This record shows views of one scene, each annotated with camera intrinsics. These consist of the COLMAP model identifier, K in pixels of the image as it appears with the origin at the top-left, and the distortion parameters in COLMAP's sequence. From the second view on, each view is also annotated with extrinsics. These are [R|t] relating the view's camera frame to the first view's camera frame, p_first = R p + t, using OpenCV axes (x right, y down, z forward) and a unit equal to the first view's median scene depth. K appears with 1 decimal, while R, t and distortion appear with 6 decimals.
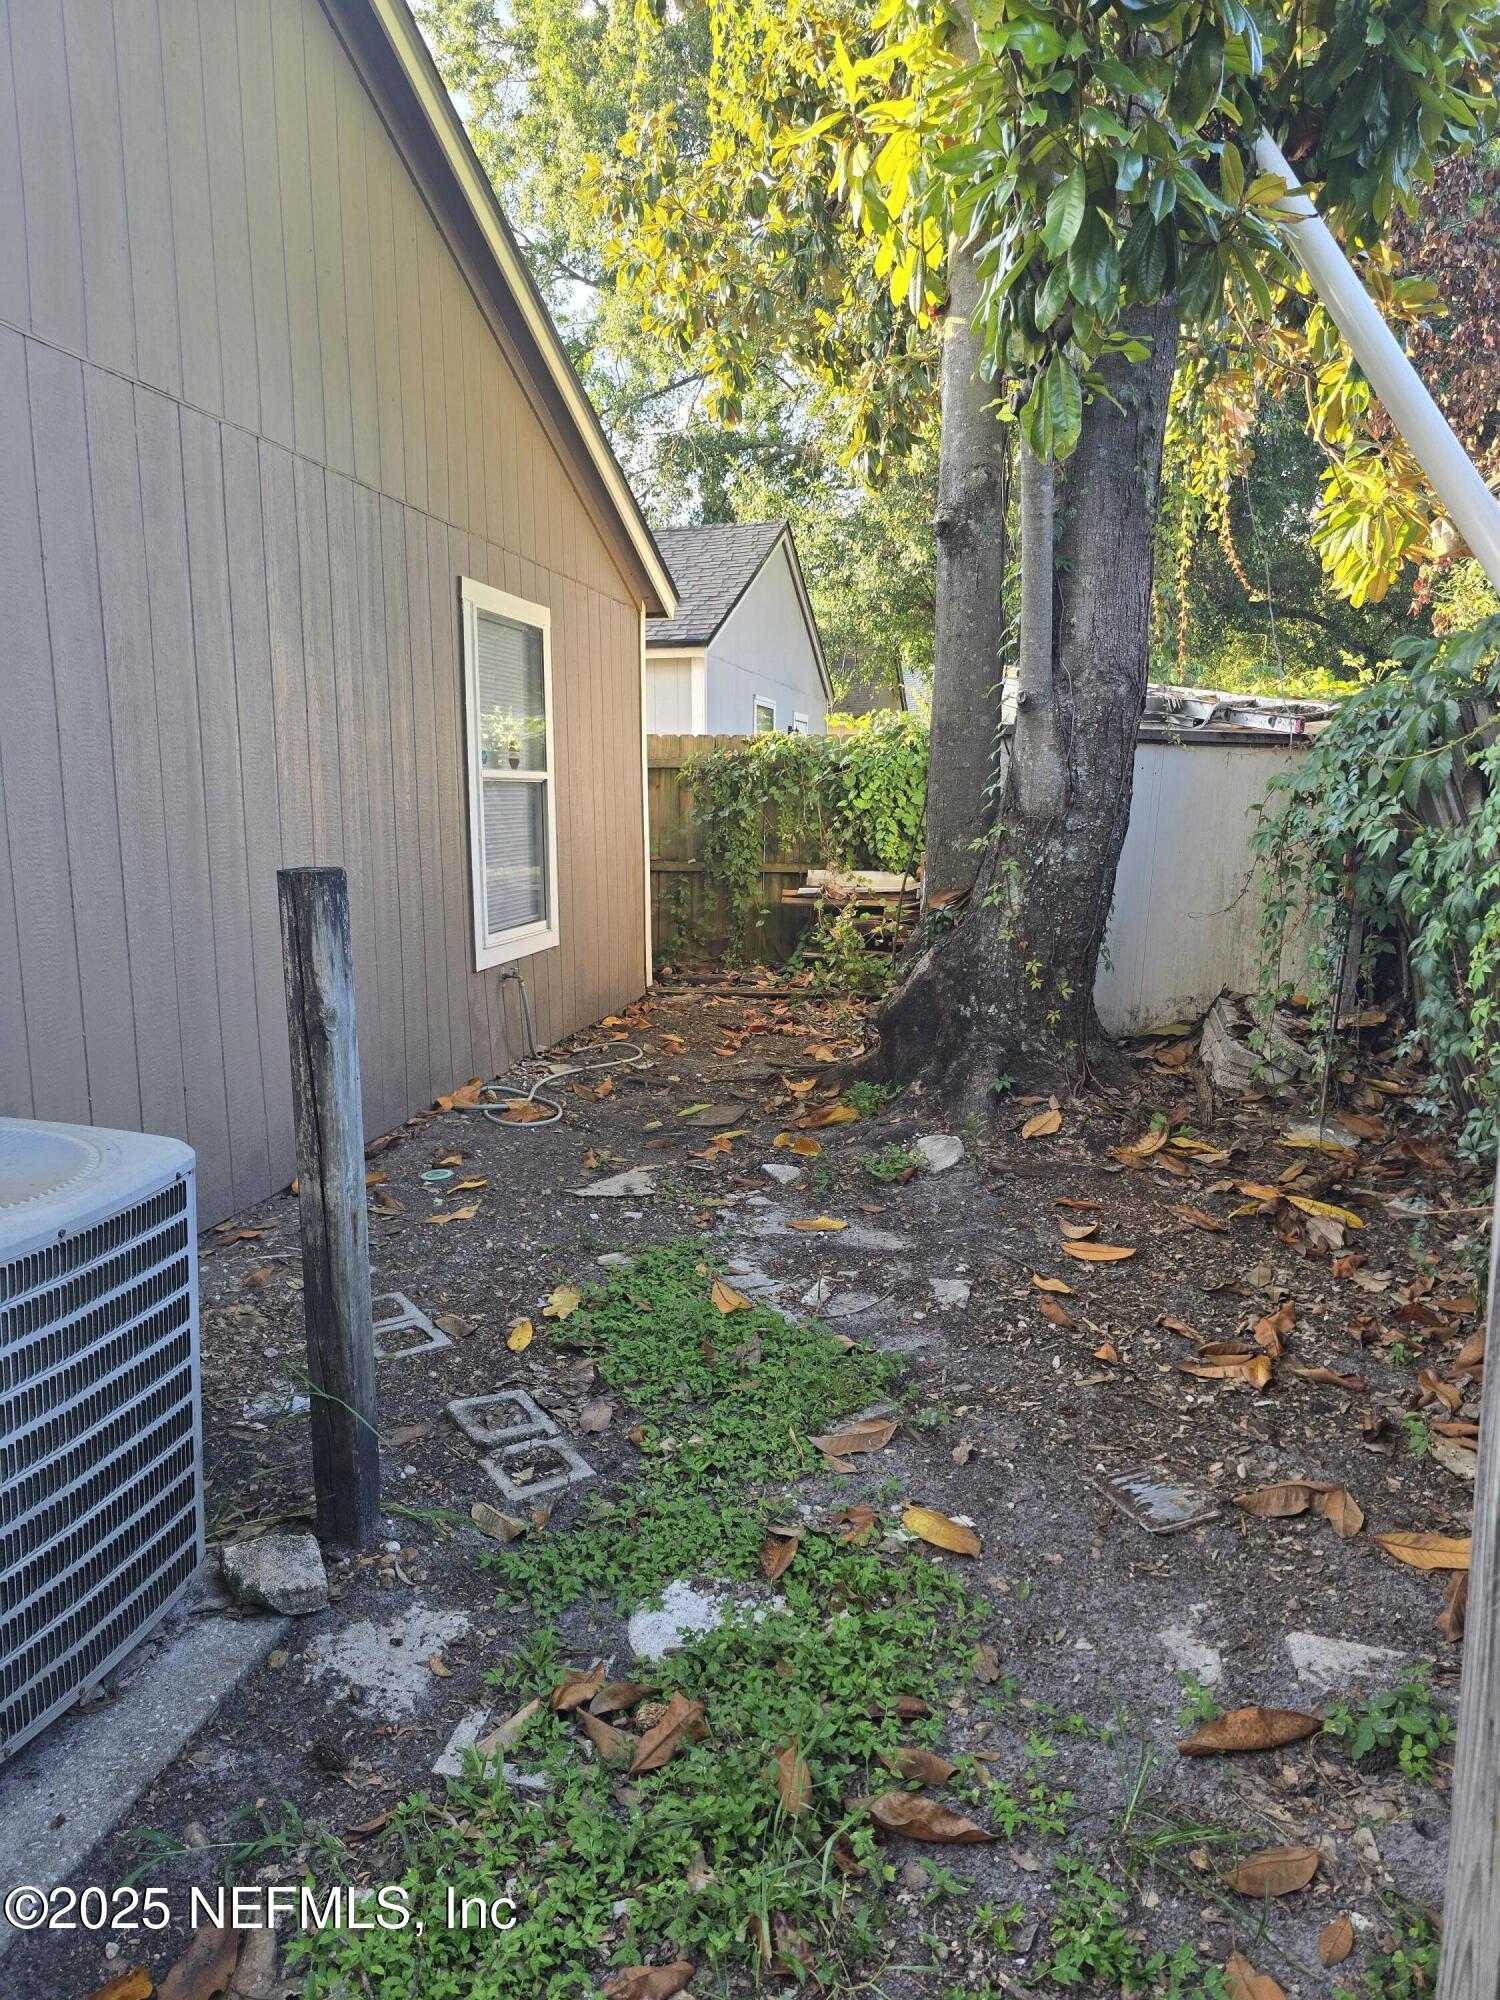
lens RADIAL K [[1330.0, 0, 744.7], [0, 1330.0, 1007.0], [0, 0, 1]] dist [0.003753, -0.007937]
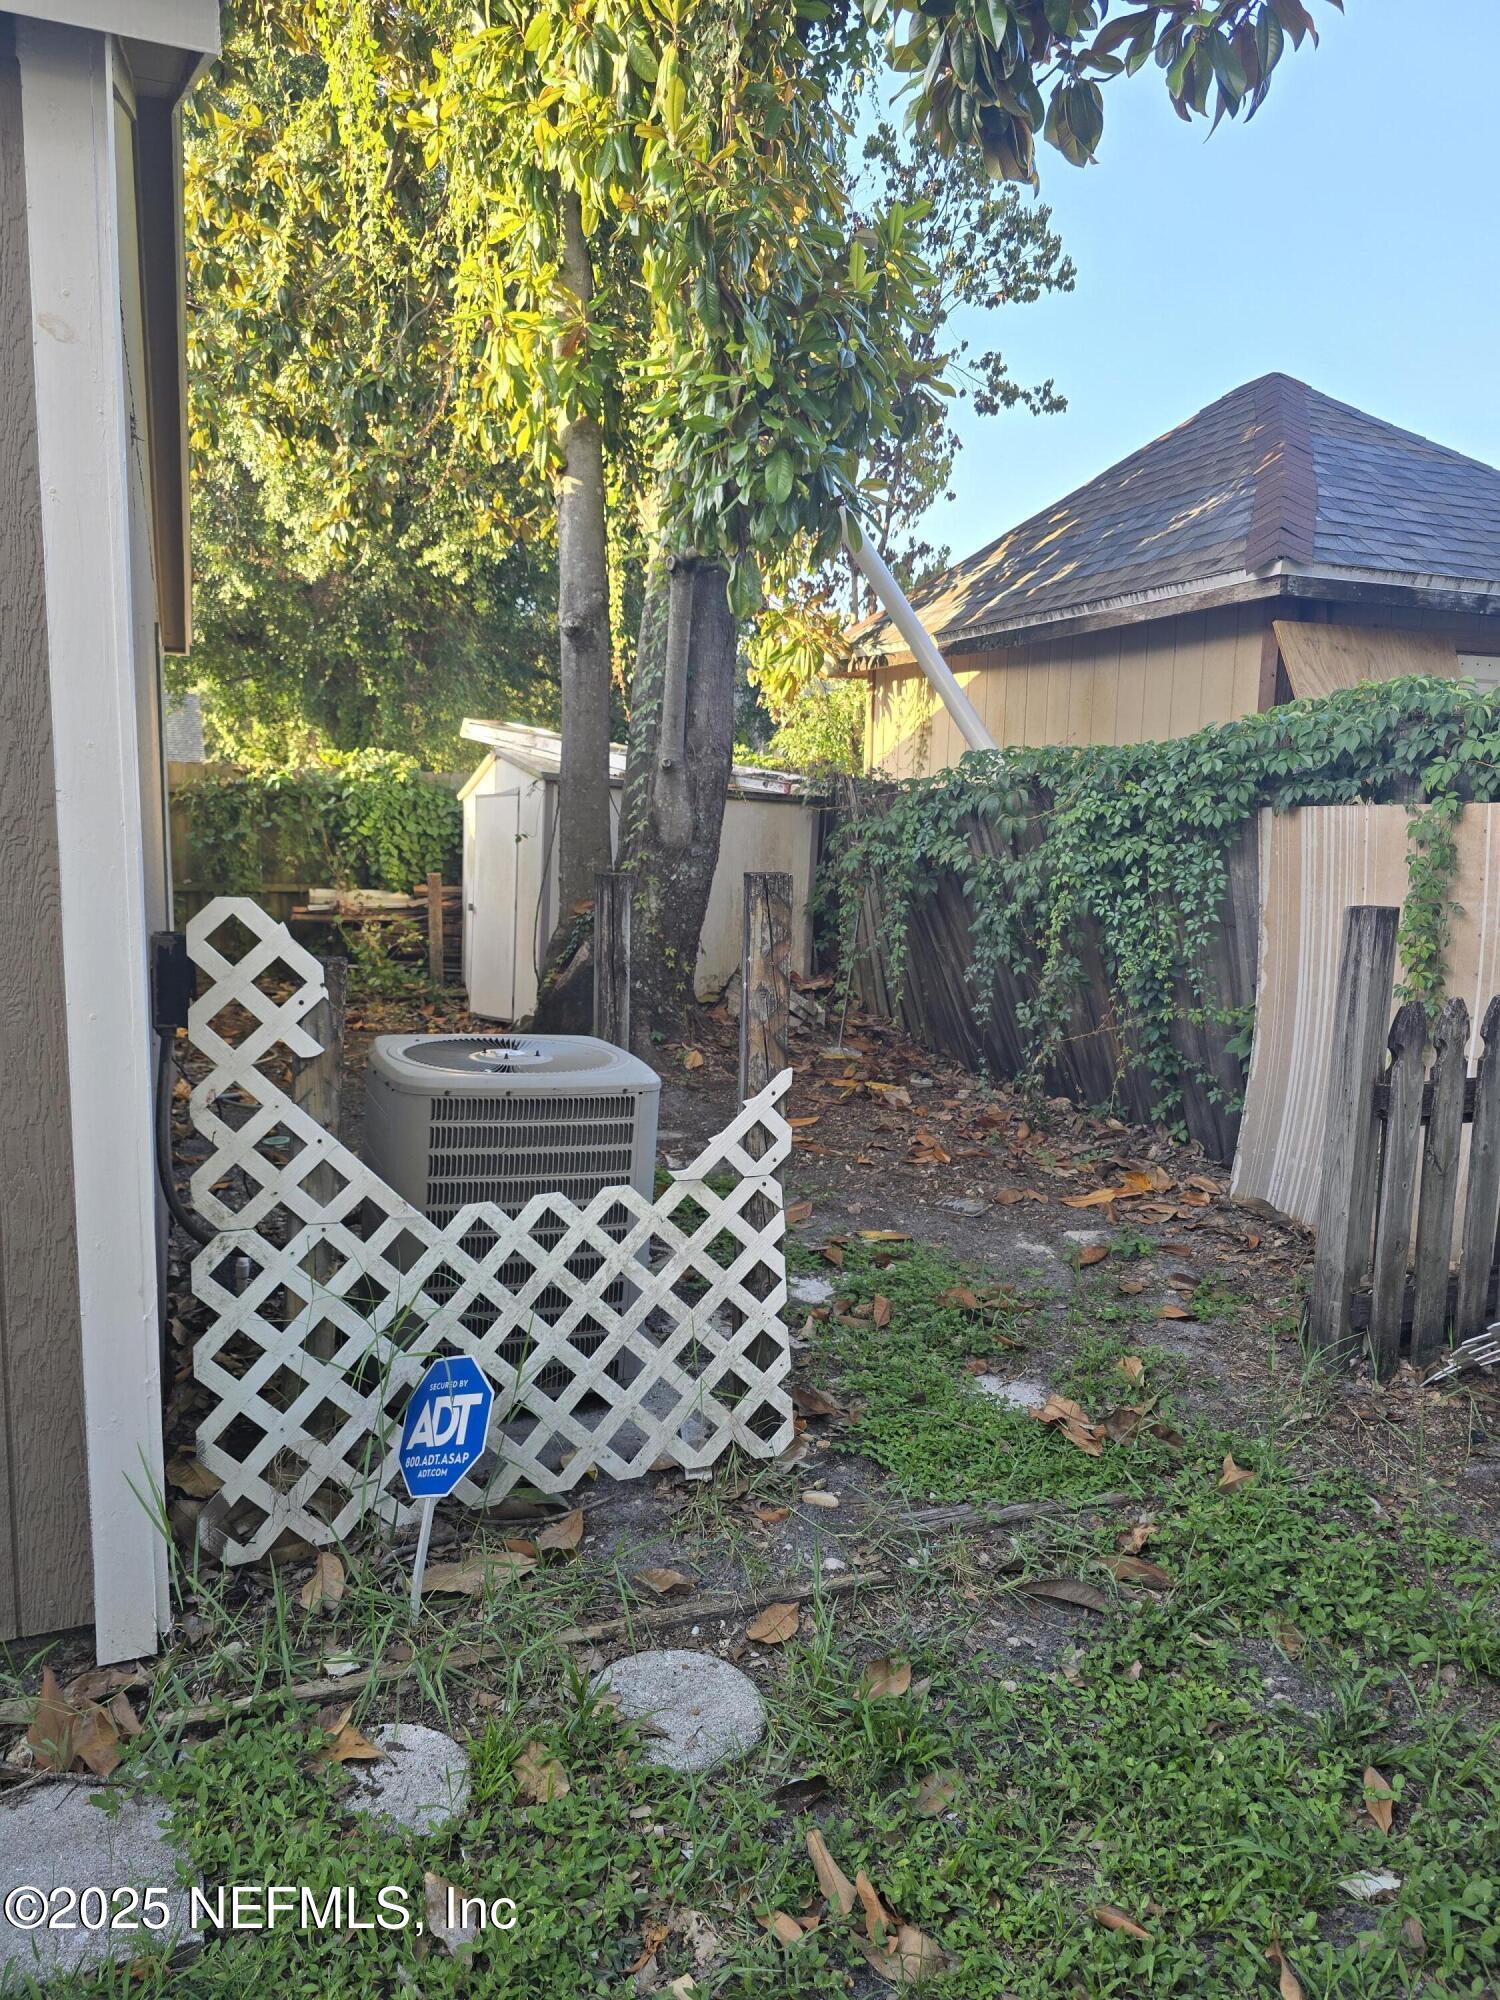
lens RADIAL K [[1330.0, 0, 753.6], [0, 1330.0, 998.1], [0, 0, 1]] dist [0.003753, -0.007937]
pose [[0.812009, -0.048050, 0.581664, -0.312194], [0.064887, 0.997859, -0.008152, 0.021642], [-0.580027, 0.044362, 0.813388, -0.117267]]
